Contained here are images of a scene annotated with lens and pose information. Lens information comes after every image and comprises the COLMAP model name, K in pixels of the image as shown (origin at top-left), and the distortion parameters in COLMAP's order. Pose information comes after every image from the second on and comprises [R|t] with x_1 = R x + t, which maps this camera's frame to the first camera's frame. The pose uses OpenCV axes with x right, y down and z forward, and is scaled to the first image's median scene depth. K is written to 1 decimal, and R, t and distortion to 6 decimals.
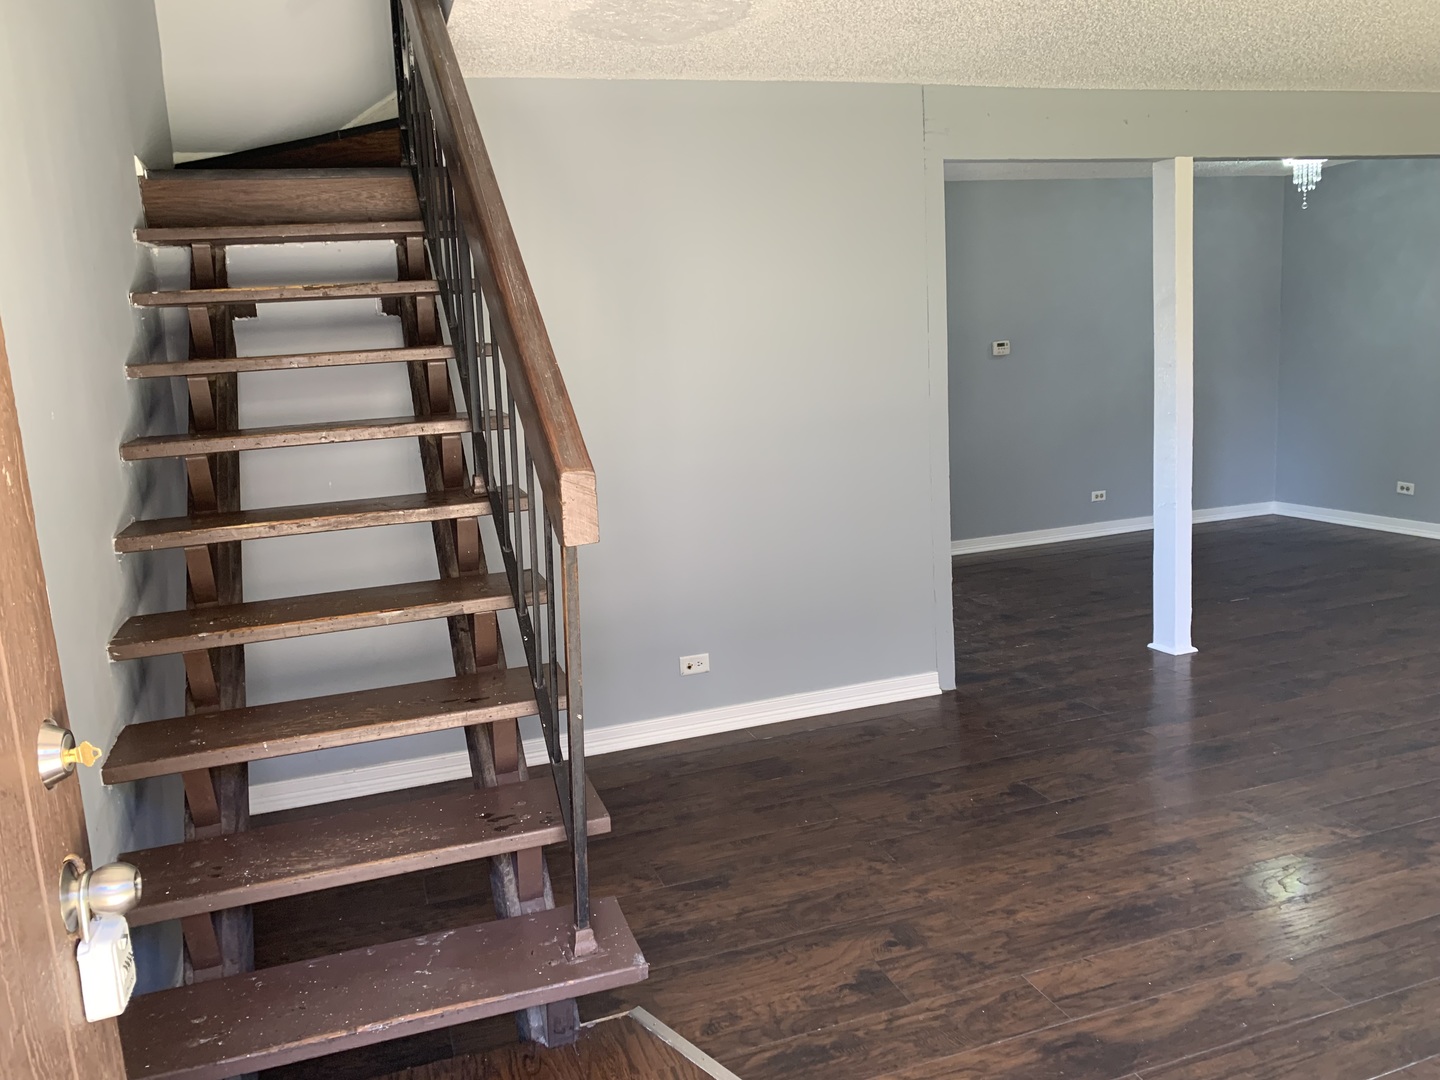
lens RADIAL K [[1094.5, 0, 744.3], [0, 1094.5, 533.6], [0, 0, 1]] dist [0.037717, -0.044697]
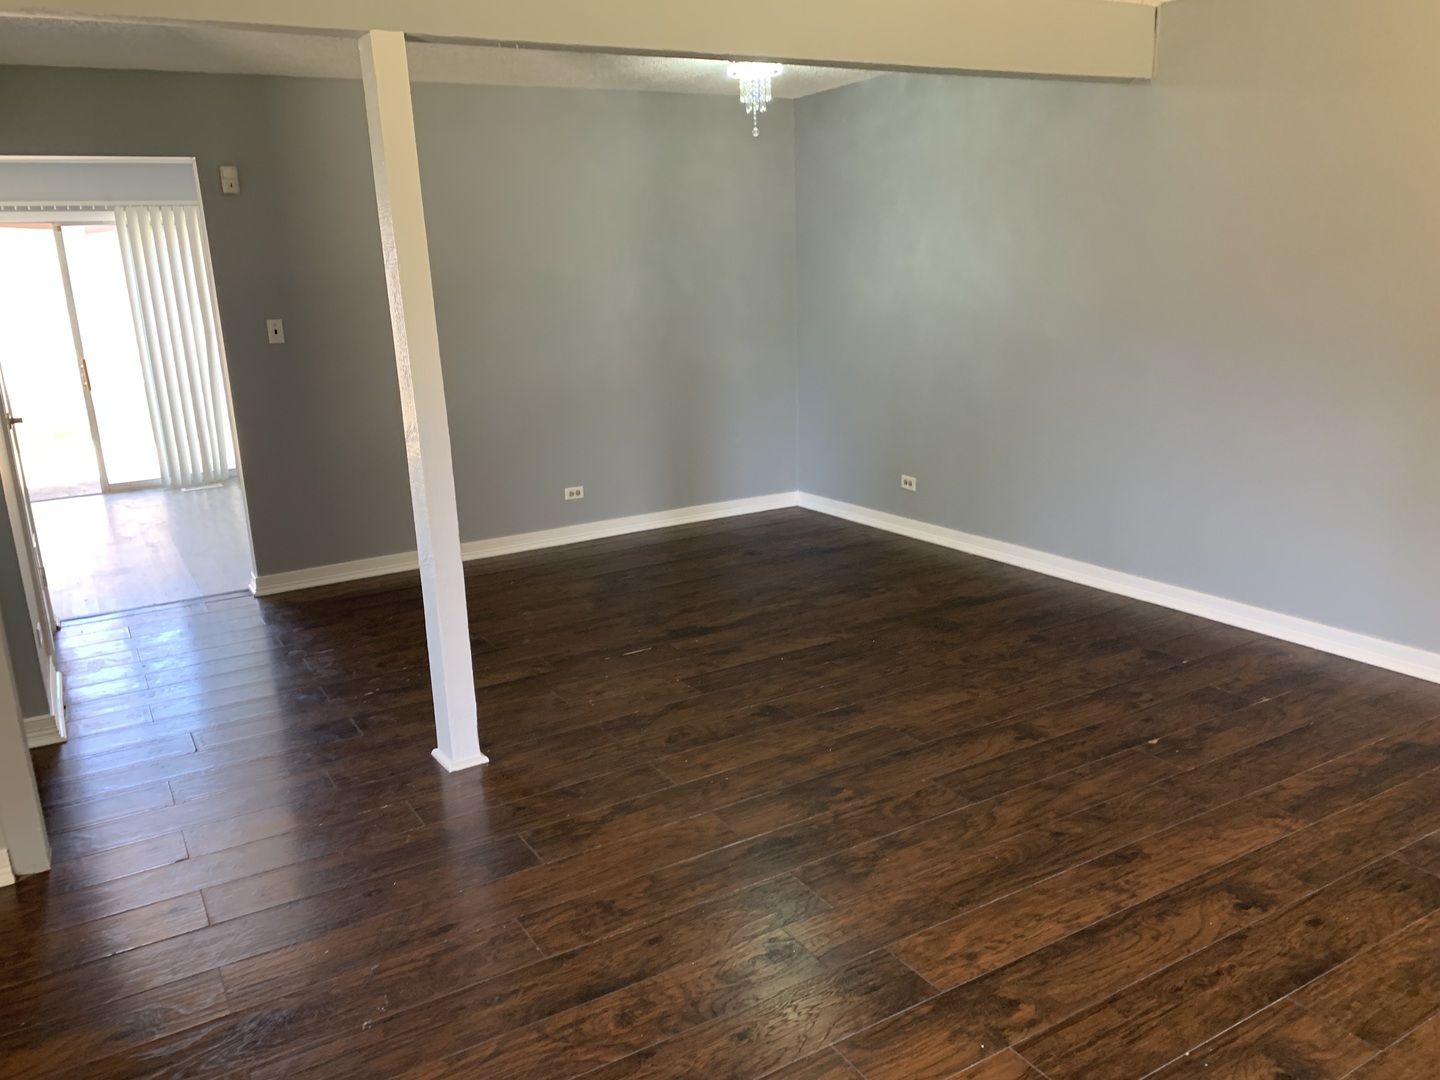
lens RADIAL K [[1094.5, 0, 709.9], [0, 1094.5, 536.2], [0, 0, 1]] dist [0.037717, -0.044697]
pose [[0.982661, -0.028159, 0.183262, 0.555338], [0.017798, 0.998162, 0.057936, -0.096819], [-0.184556, -0.053670, 0.981355, 0.382315]]
